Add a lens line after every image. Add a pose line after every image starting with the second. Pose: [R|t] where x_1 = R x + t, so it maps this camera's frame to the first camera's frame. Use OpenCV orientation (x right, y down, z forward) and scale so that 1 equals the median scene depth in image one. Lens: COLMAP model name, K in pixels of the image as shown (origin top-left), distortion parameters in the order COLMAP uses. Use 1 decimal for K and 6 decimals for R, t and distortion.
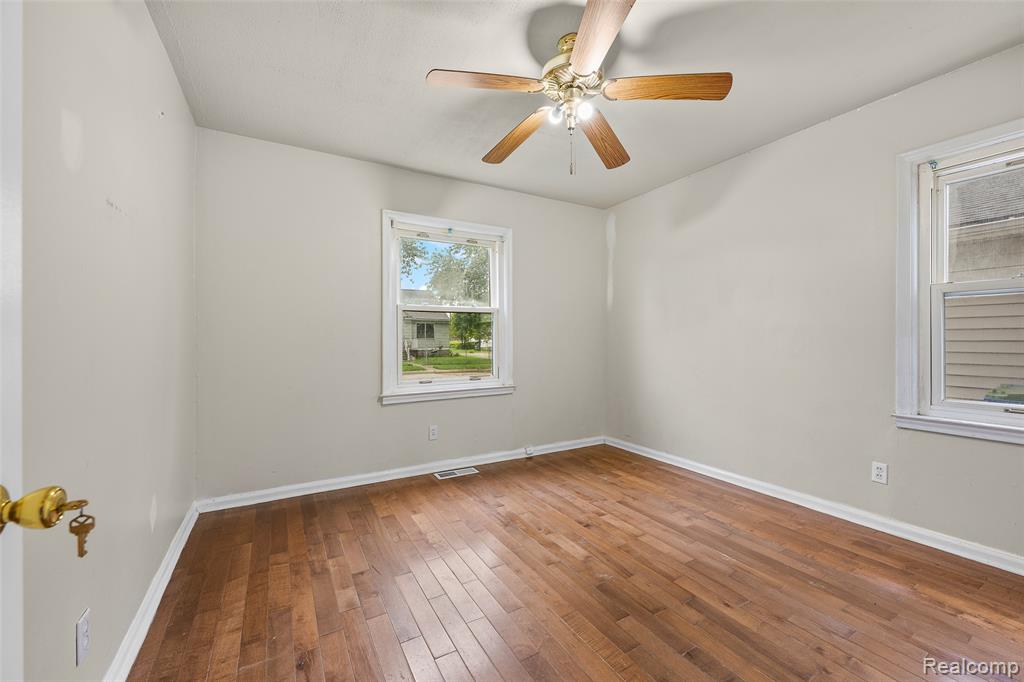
lens RADIAL K [[411.2, 0, 511.4], [0, 411.2, 339.5], [0, 0, 1]] dist [-0.002005, -0.000257]
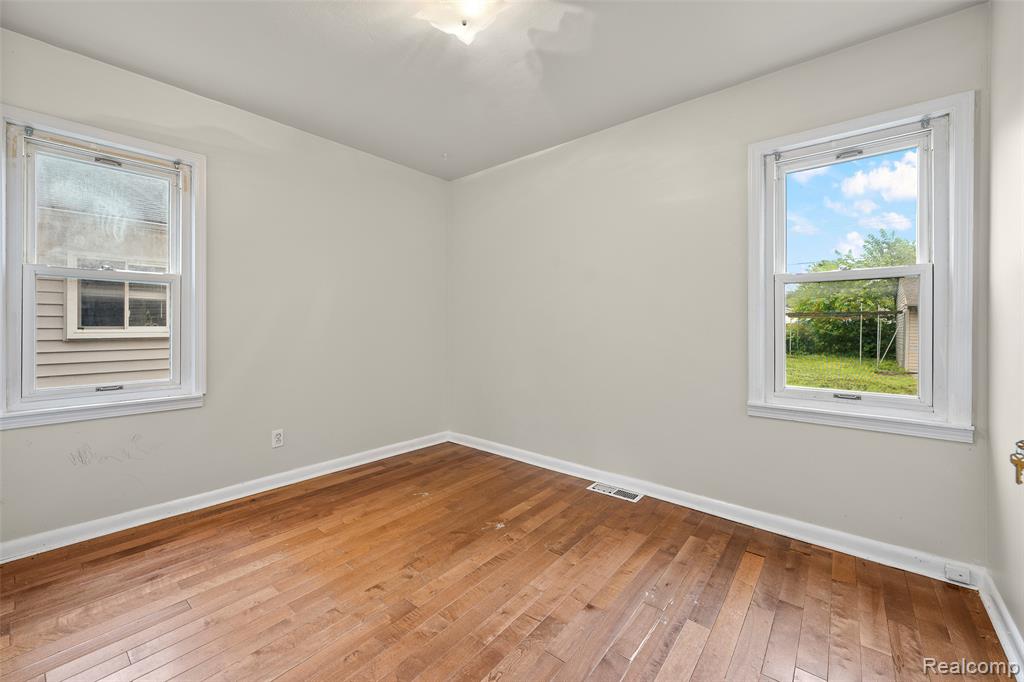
lens RADIAL K [[411.2, 0, 511.4], [0, 411.2, 339.5], [0, 0, 1]] dist [-0.002005, -0.000257]
pose [[-0.346311, -0.033656, 0.937516, -0.445314], [-0.003726, 0.999398, 0.034501, -0.006504], [-0.938112, 0.008455, -0.346227, 0.767625]]
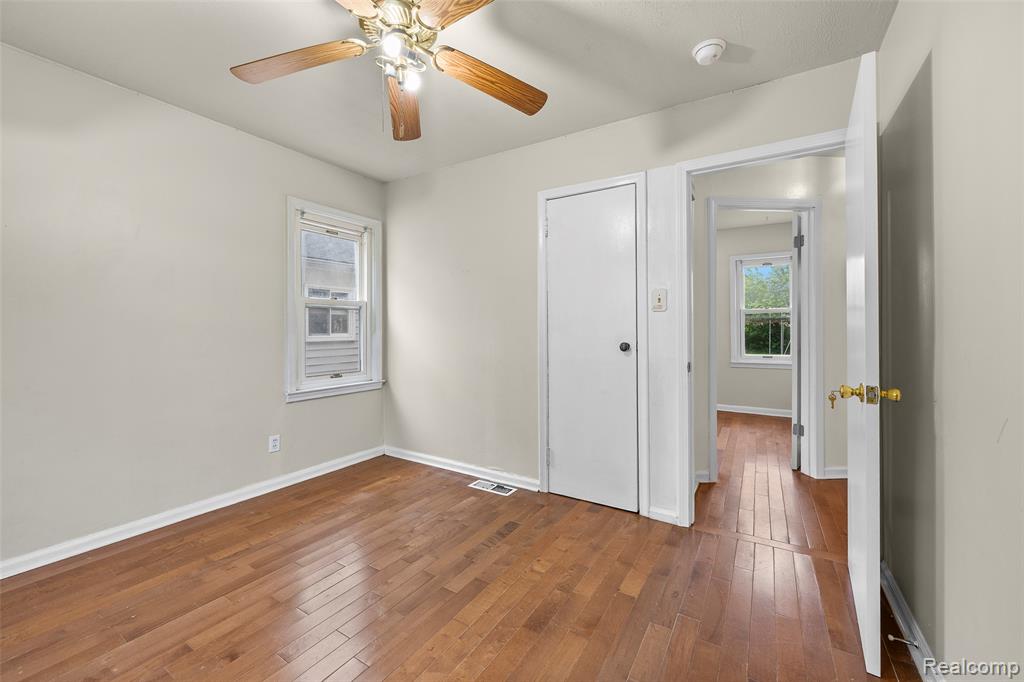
lens RADIAL K [[419.4, 0, 522.5], [0, 419.4, 330.5], [0, 0, 1]] dist [-0.008731, -0.000262]
pose [[-0.502819, 0.006334, 0.864369, -0.558903], [0.008942, 0.999958, -0.002126, -0.005598], [-0.864346, 0.006660, -0.502854, 0.975809]]
